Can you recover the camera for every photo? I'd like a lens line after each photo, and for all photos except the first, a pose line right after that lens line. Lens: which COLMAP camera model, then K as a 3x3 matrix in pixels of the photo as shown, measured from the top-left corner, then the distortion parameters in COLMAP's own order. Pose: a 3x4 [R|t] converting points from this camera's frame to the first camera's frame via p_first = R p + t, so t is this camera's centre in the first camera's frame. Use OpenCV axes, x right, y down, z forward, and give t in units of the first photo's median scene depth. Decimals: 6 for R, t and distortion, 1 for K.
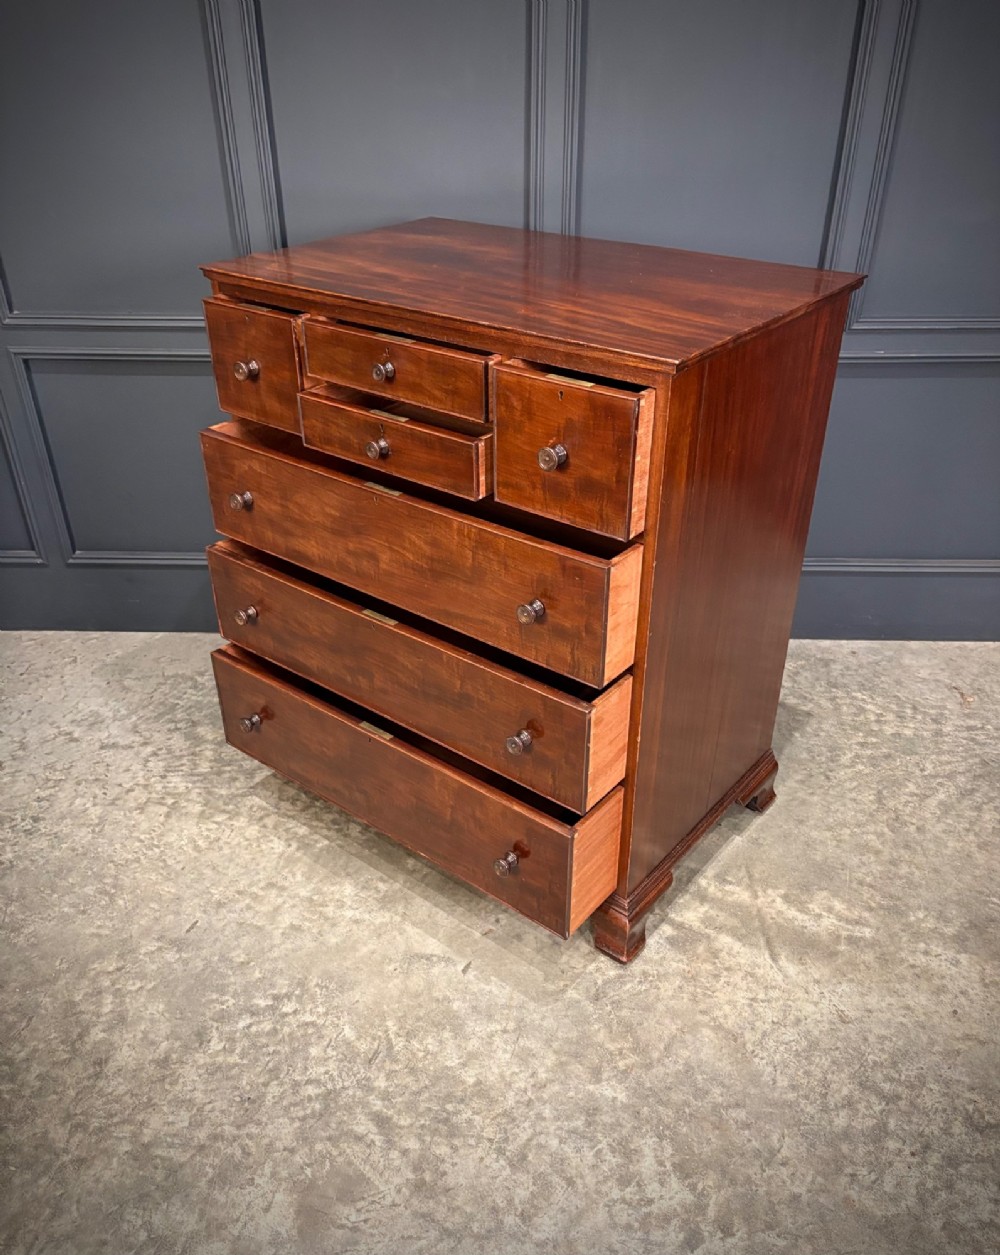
lens RADIAL K [[975.2, 0, 500.3], [0, 975.2, 657.1], [0, 0, 1]] dist [0.035119, -0.016488]
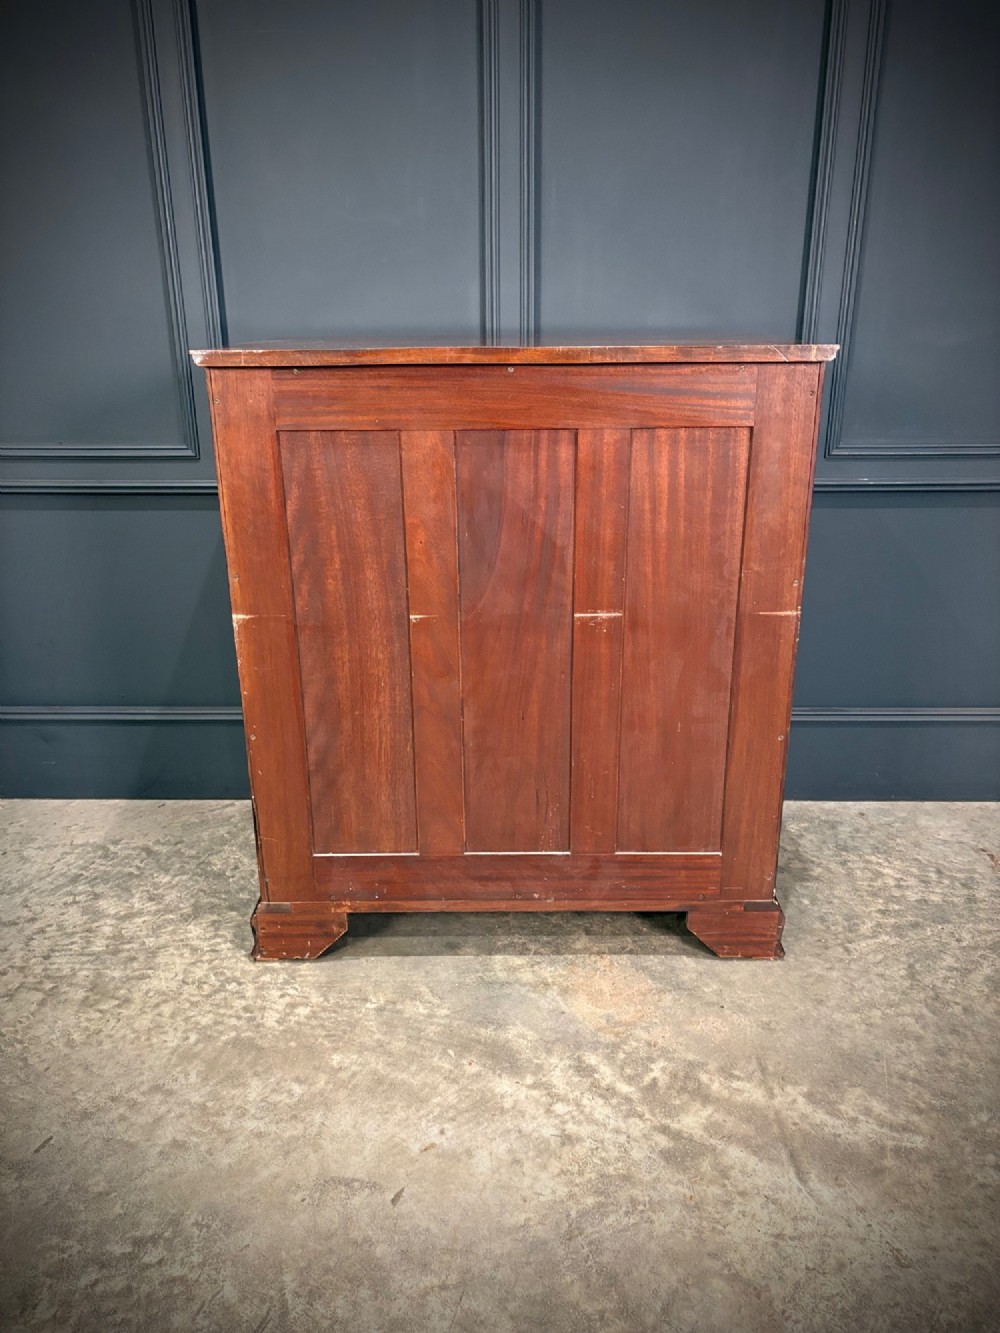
lens RADIAL K [[965.6, 0, 503.4], [0, 965.6, 676.0], [0, 0, 1]] dist [0.048409, -0.046291]
pose [[0.999904, -0.005386, 0.012757, 0.039216], [0.007977, 0.977077, -0.212736, 0.084967], [-0.011319, 0.212817, 0.977027, 0.176091]]
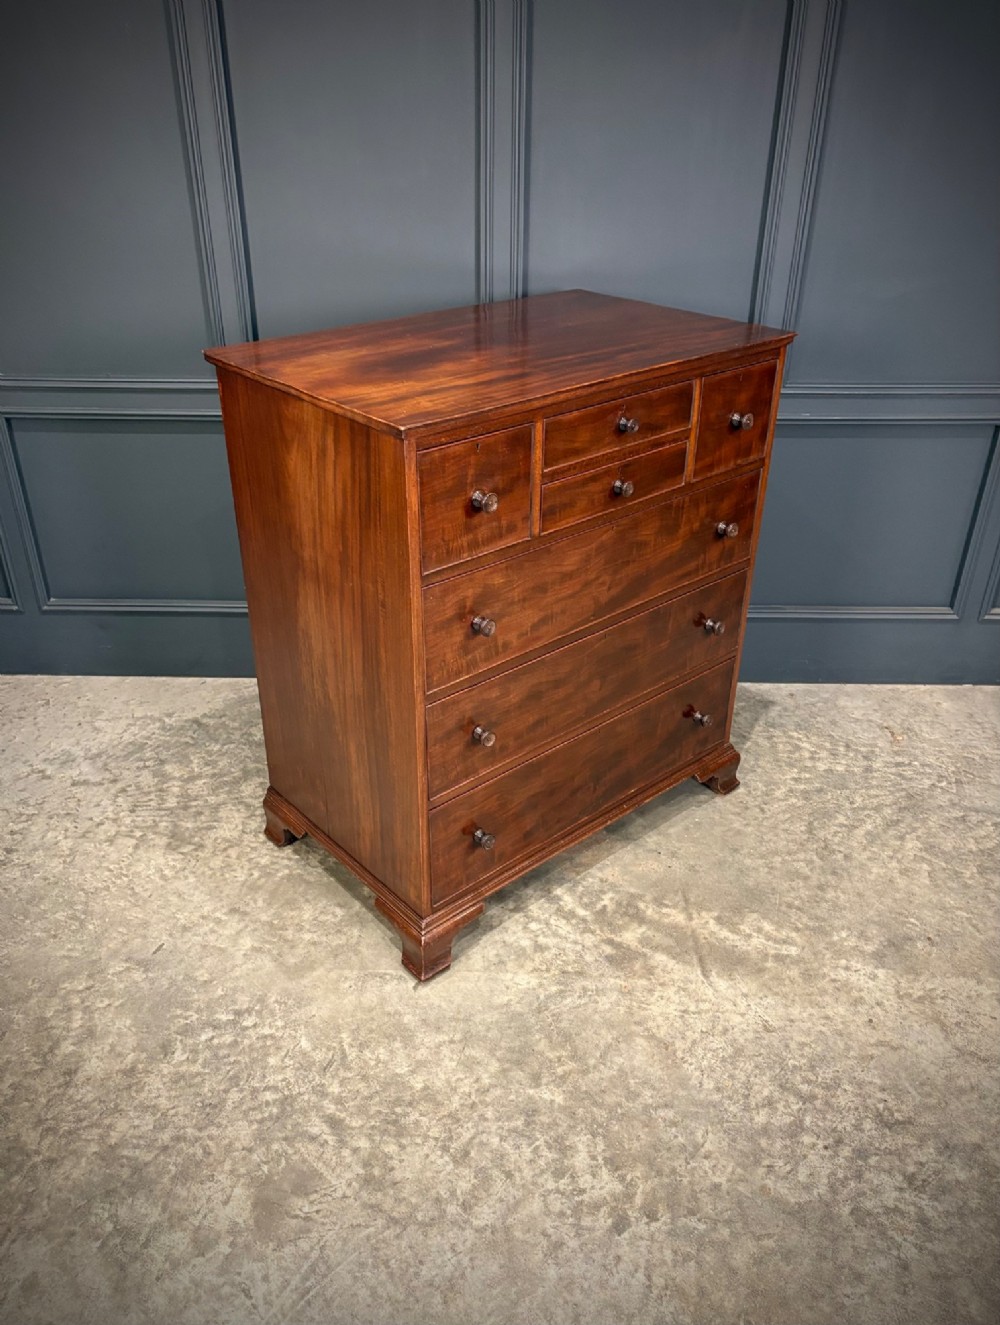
lens RADIAL K [[991.6, 0, 488.2], [0, 991.6, 668.7], [0, 0, 1]] dist [0.031587, -0.010234]
pose [[0.999886, -0.000466, 0.015080, 0.026010], [0.001165, 0.998921, -0.046418, 0.024337], [-0.015042, 0.046430, 0.998808, -0.095618]]
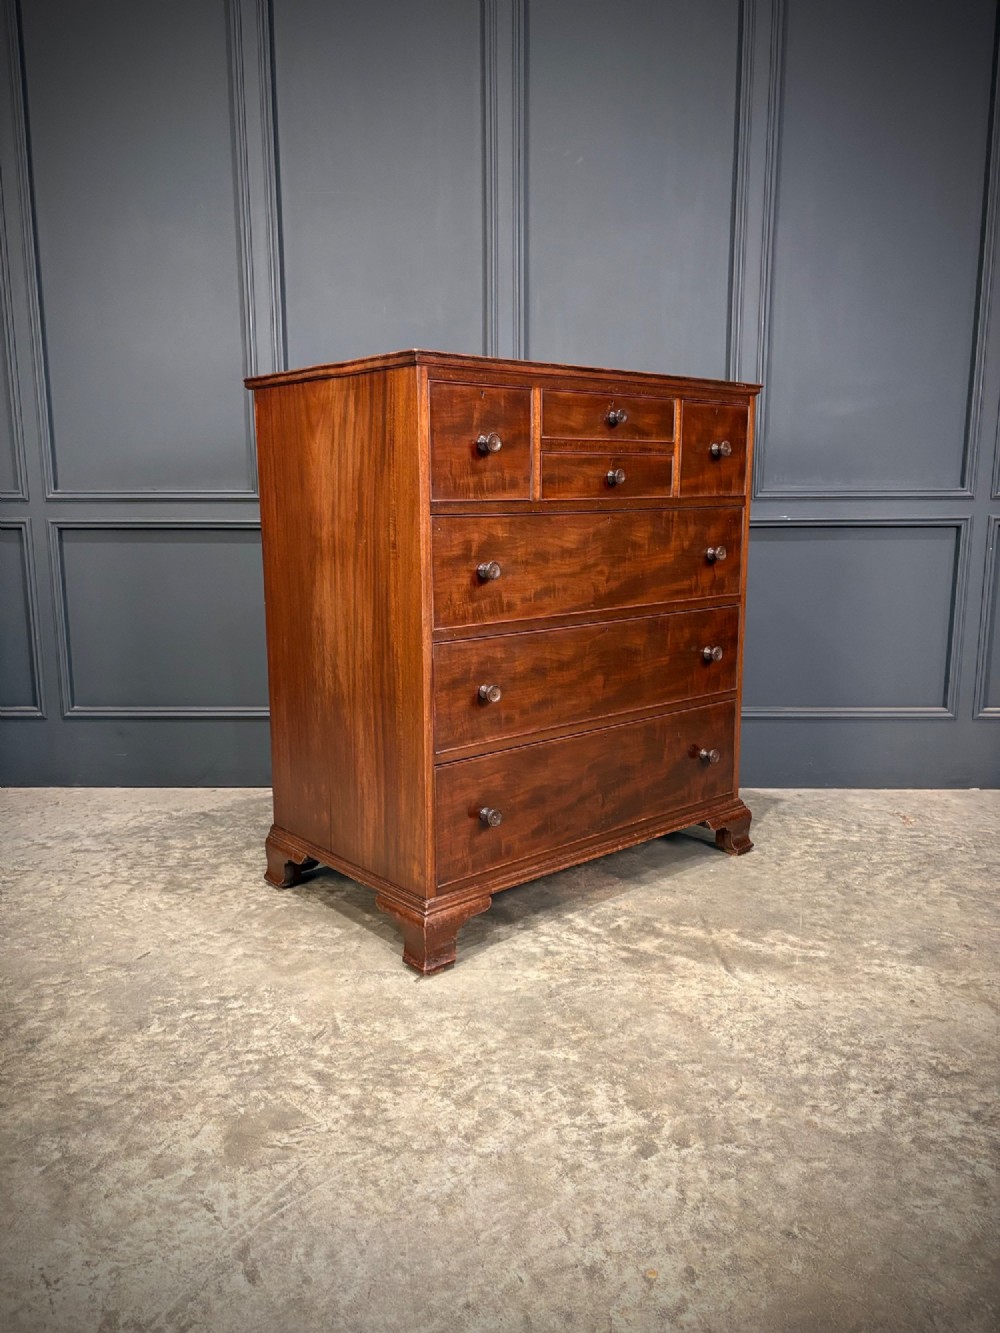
lens RADIAL K [[965.6, 0, 497.0], [0, 965.6, 692.3], [0, 0, 1]] dist [0.048409, -0.046291]
pose [[0.999936, -0.001313, 0.011216, 0.033163], [0.005355, 0.929566, -0.368616, 0.405110], [-0.009943, 0.368652, 0.929514, -0.015797]]
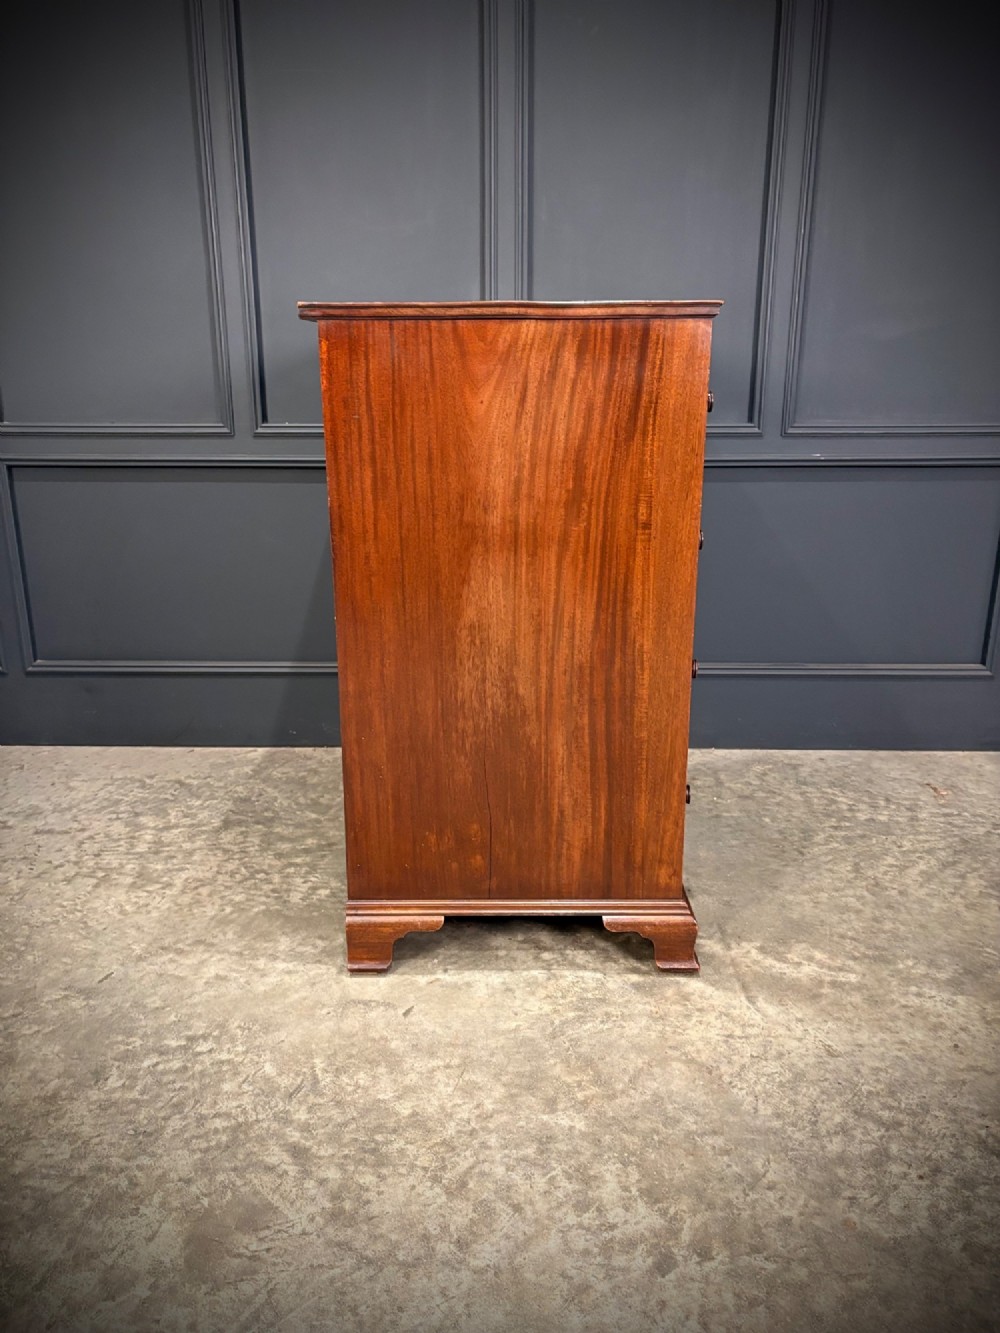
lens RADIAL K [[965.6, 0, 495.7], [0, 965.6, 682.2], [0, 0, 1]] dist [0.048409, -0.046291]
pose [[0.999948, -0.000546, 0.010215, 0.035854], [0.003217, 0.964701, -0.263327, 0.258423], [-0.009710, 0.263346, 0.964653, 0.065078]]
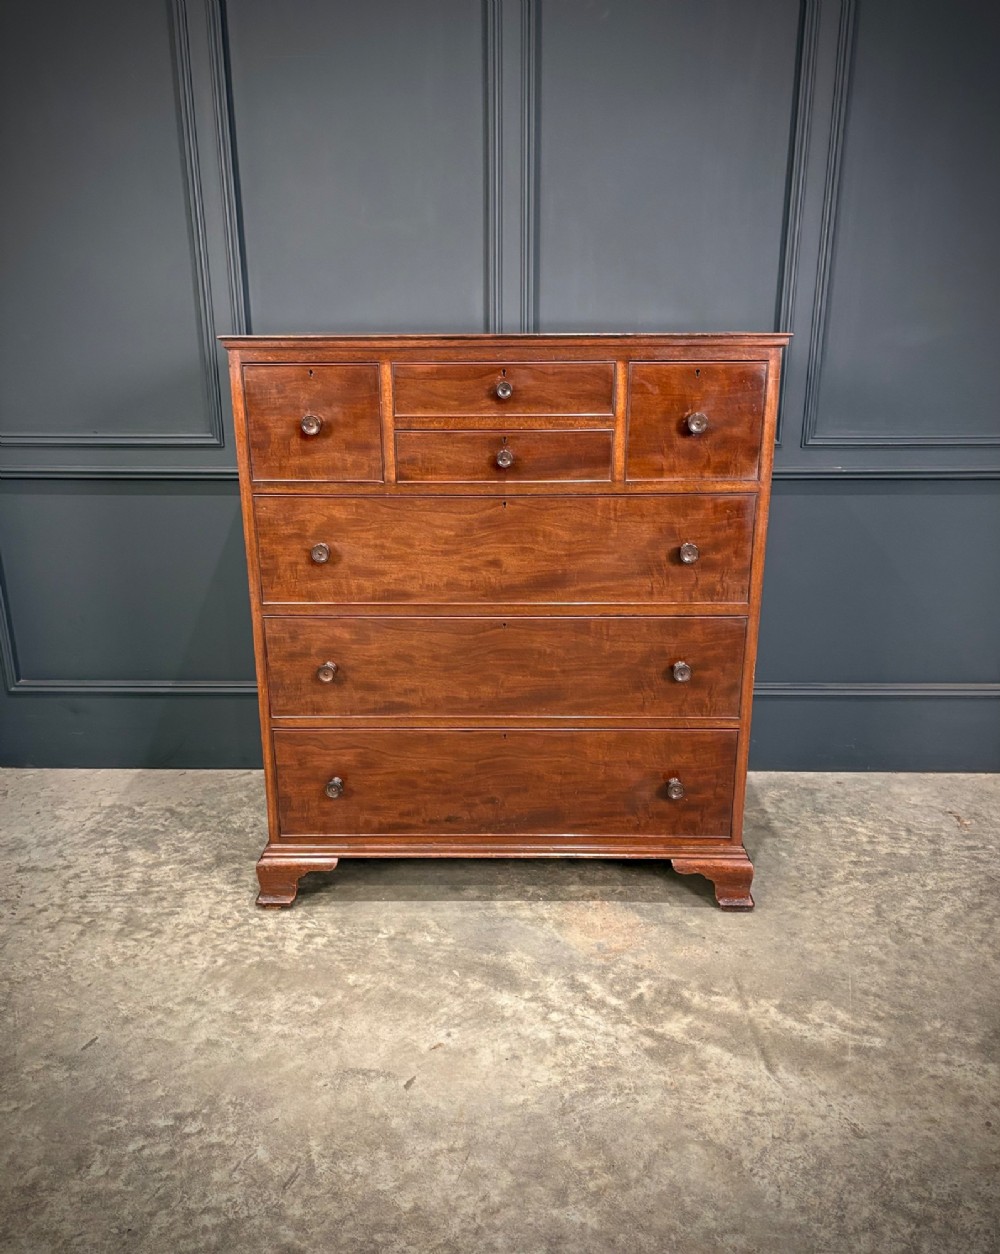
lens RADIAL K [[974.5, 0, 501.7], [0, 974.5, 686.9], [0, 0, 1]] dist [0.035119, -0.016488]
pose [[0.999903, -0.001964, 0.013776, 0.033609], [0.005087, 0.973061, -0.230493, 0.178098], [-0.012952, 0.230541, 0.972976, 0.095703]]
